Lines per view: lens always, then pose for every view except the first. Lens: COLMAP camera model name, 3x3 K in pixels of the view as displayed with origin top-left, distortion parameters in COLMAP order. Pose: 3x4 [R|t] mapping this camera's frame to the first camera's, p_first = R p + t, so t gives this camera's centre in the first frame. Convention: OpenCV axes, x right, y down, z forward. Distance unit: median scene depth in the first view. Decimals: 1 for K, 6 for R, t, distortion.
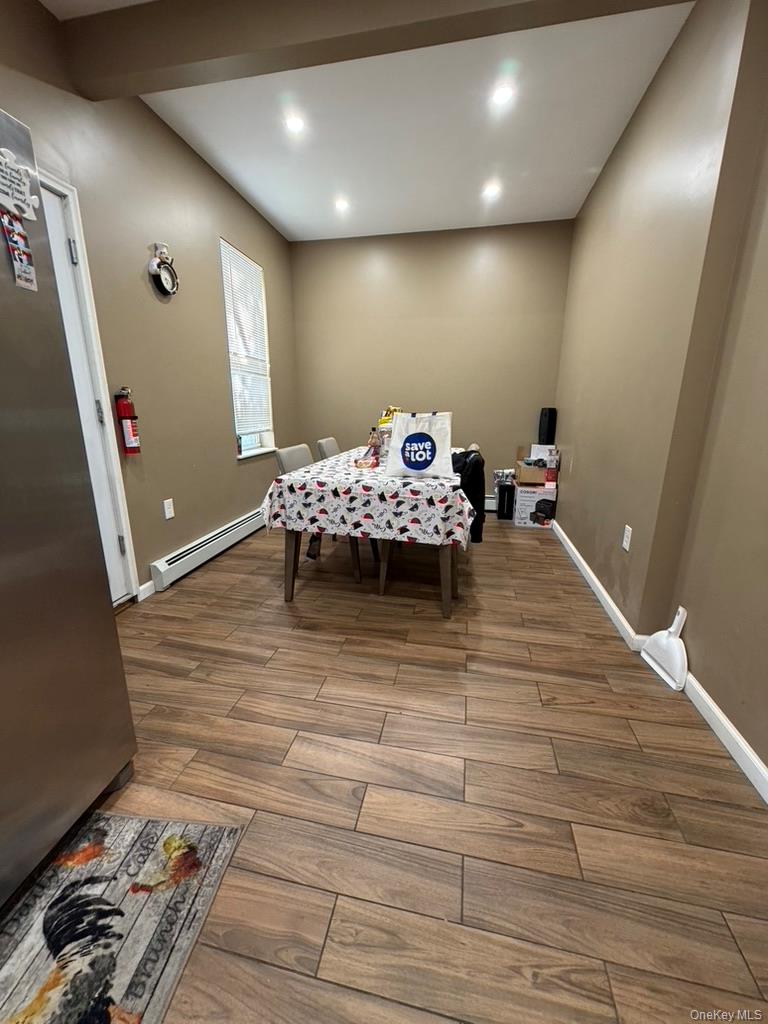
lens RADIAL K [[409.3, 0, 380.3], [0, 409.3, 509.8], [0, 0, 1]] dist [0.001940, -0.000070]
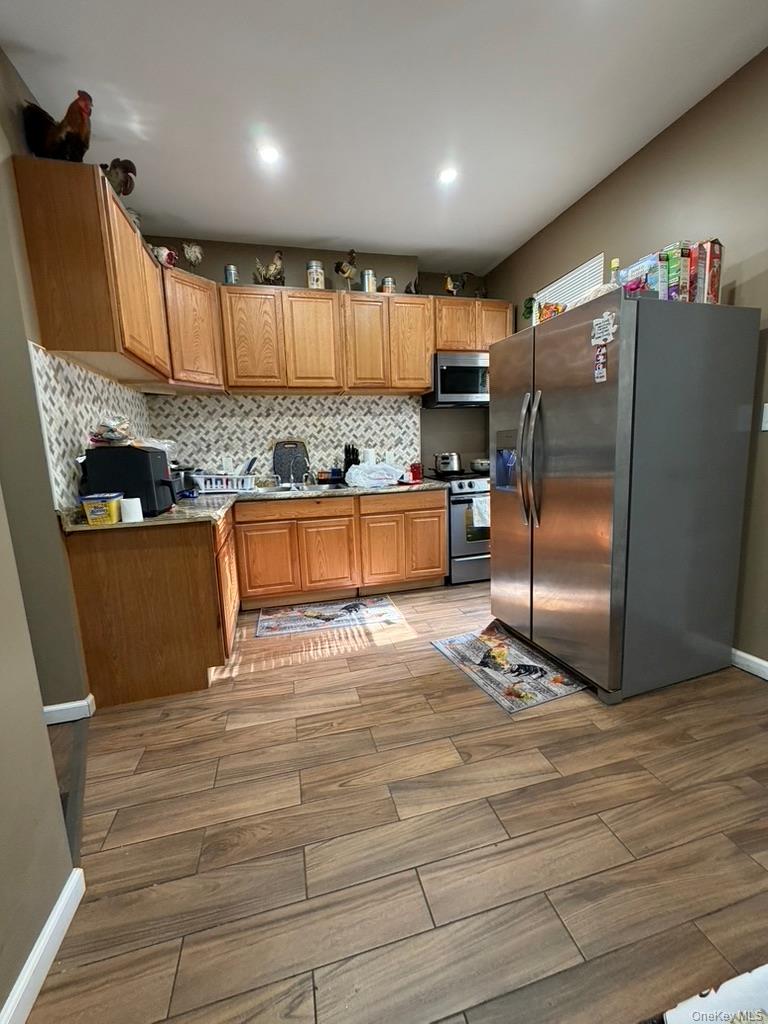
lens RADIAL K [[409.3, 0, 389.5], [0, 409.3, 505.4], [0, 0, 1]] dist [0.001940, -0.000070]
pose [[-0.889274, 0.097625, -0.446834, 0.705631], [-0.074689, 0.932844, 0.352453, -0.484090], [0.451235, 0.346801, -0.822263, 1.847545]]
